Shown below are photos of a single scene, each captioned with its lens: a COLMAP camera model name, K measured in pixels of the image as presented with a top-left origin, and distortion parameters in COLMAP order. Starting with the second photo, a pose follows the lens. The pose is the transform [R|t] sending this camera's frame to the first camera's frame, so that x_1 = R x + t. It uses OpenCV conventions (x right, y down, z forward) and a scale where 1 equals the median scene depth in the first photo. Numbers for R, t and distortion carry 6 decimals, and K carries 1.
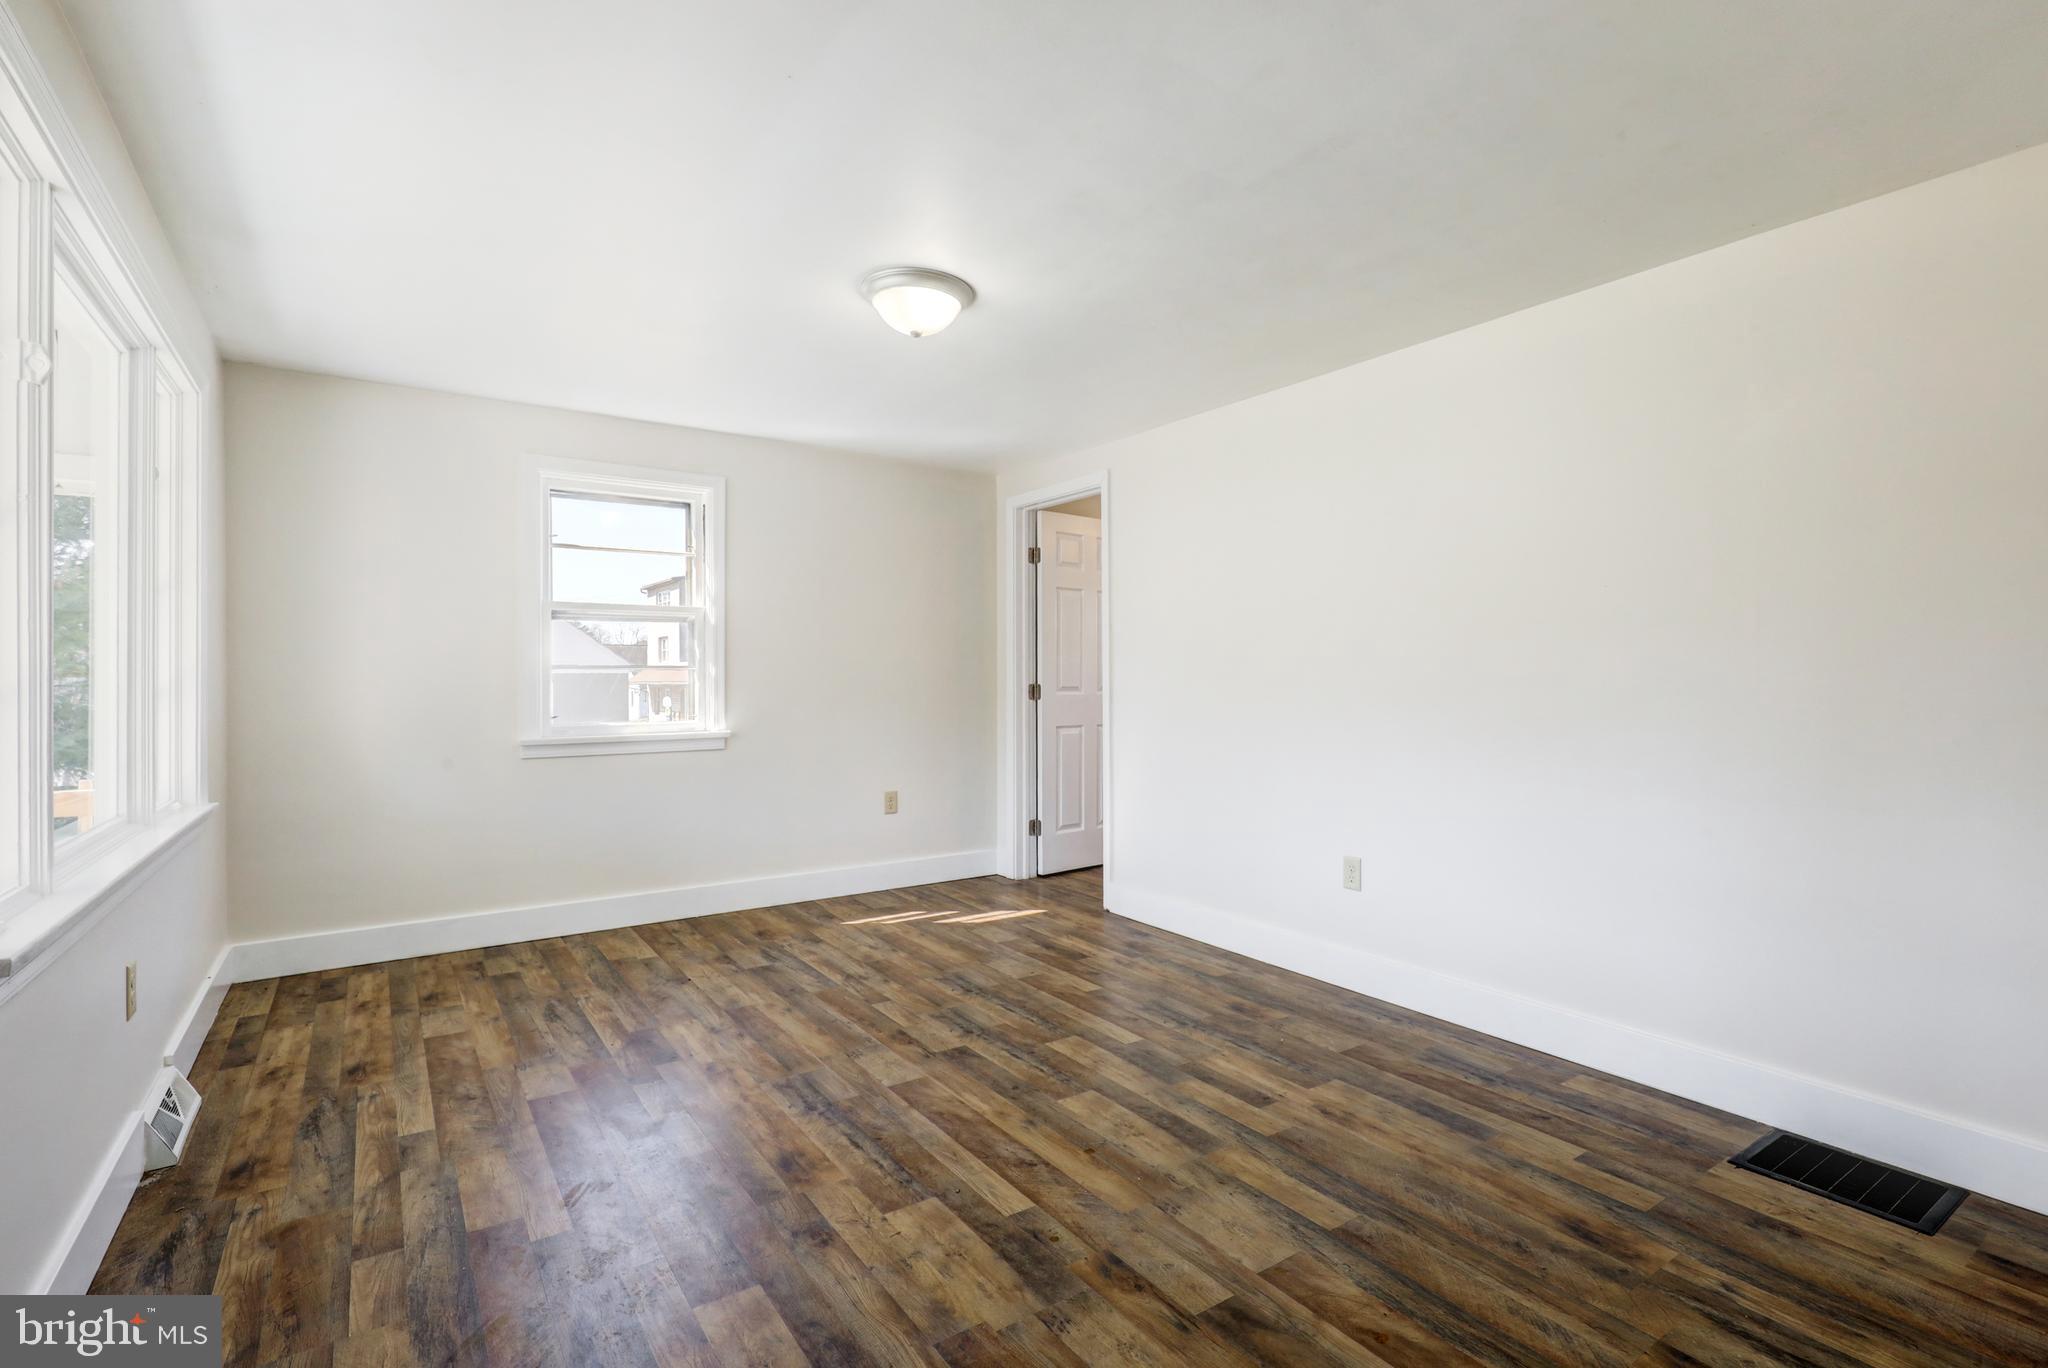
lens RADIAL K [[939.1, 0, 1019.6], [0, 939.1, 692.7], [0, 0, 1]] dist [-0.000200, 0.000393]
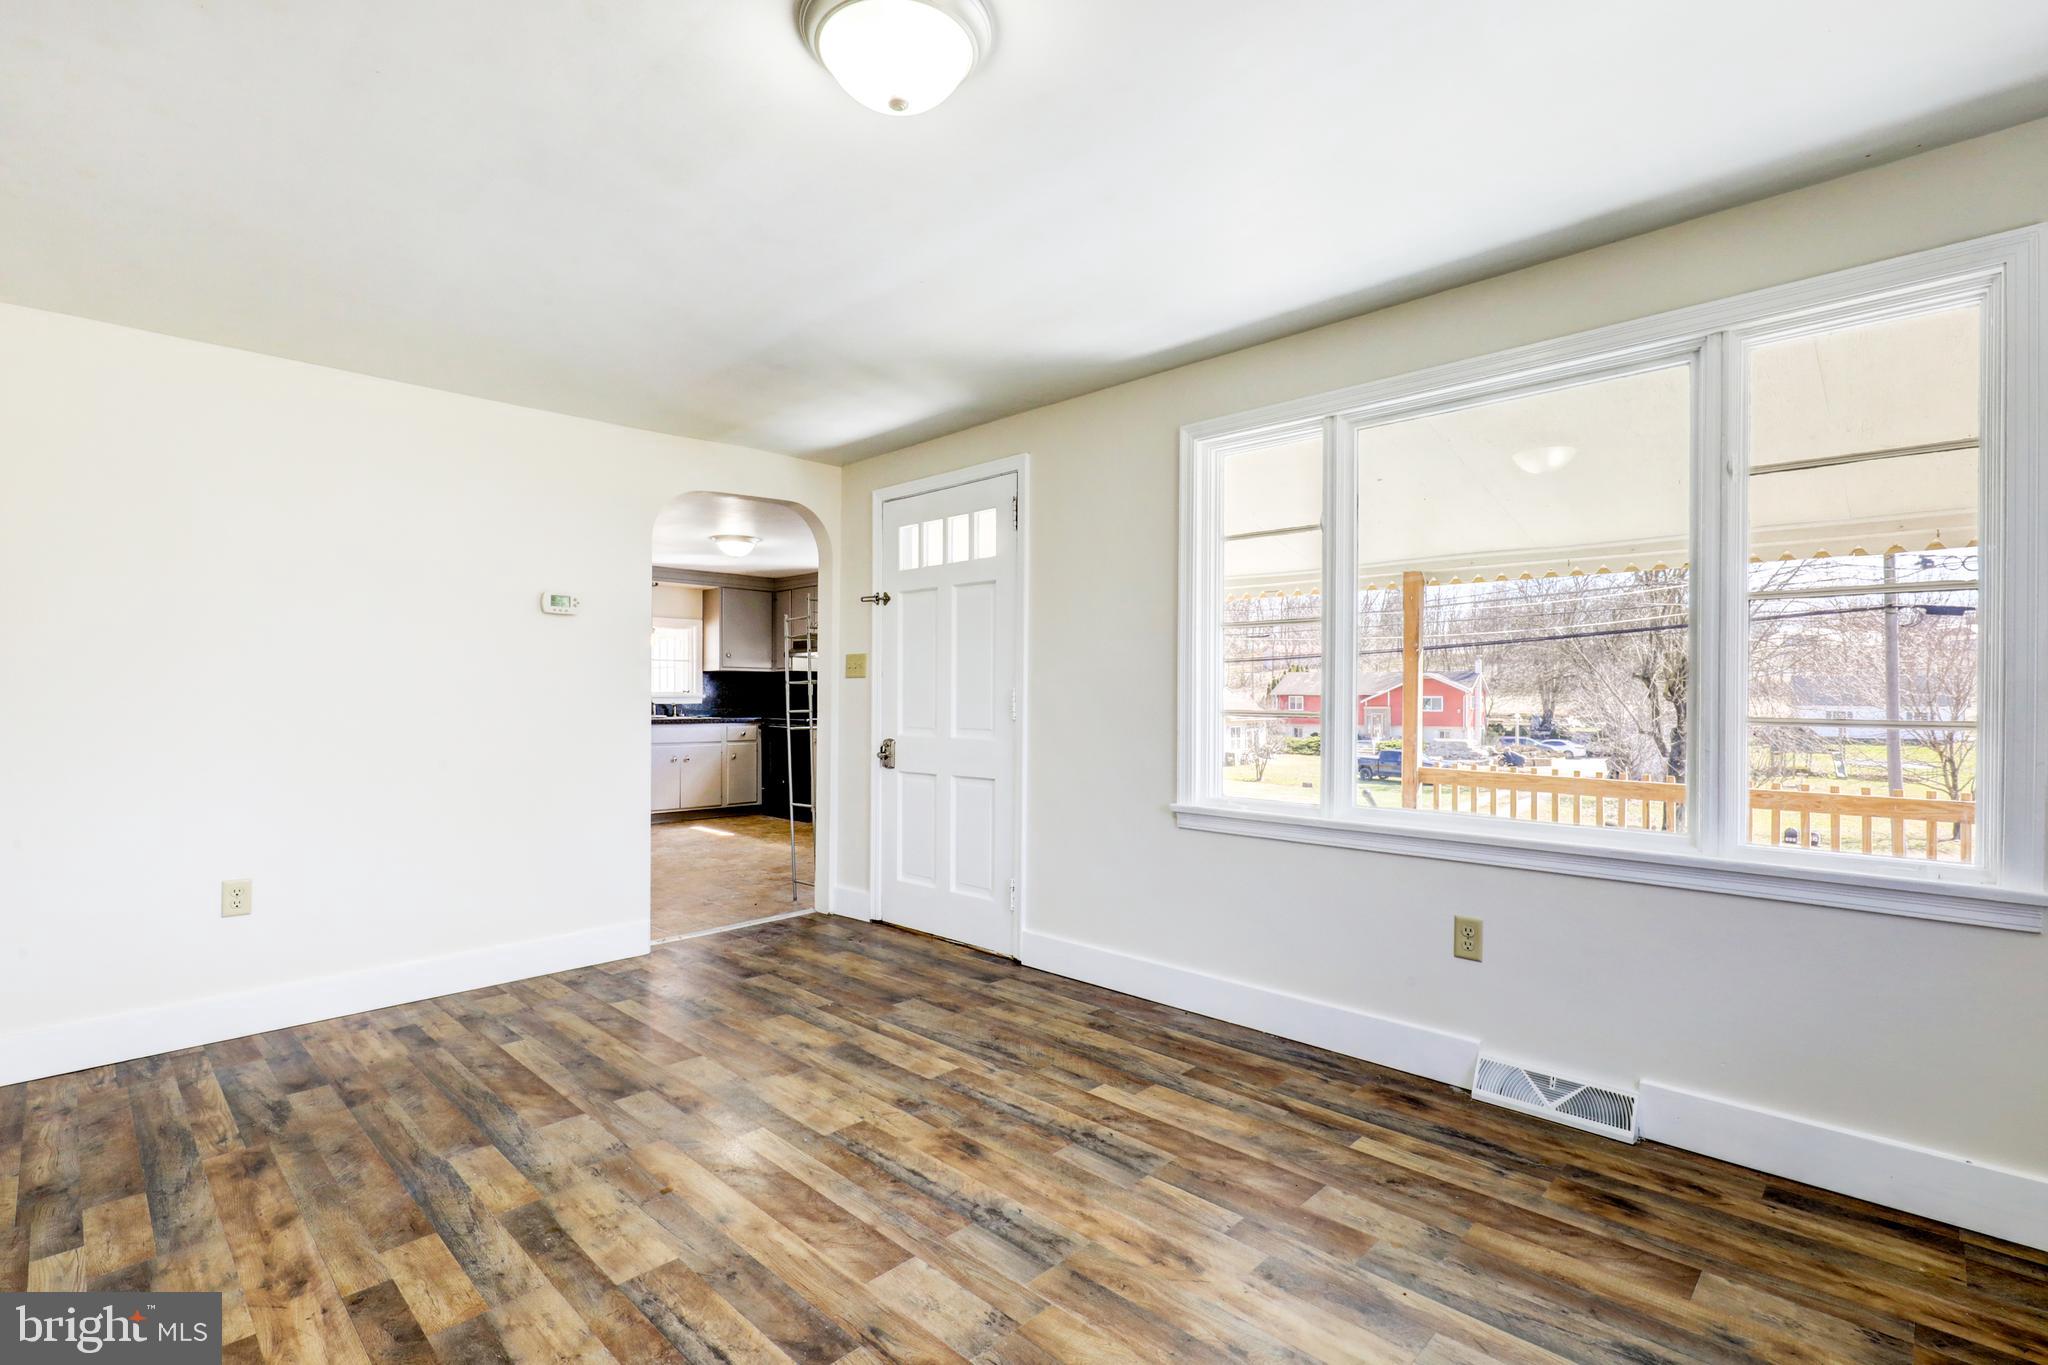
lens RADIAL K [[939.1, 0, 1019.6], [0, 939.1, 691.2], [0, 0, 1]] dist [-0.000200, 0.000393]
pose [[-0.980490, -0.001037, -0.196569, -0.084858], [-0.002311, 0.999978, 0.006249, -0.023675], [0.196558, 0.006582, -0.980470, 1.899827]]
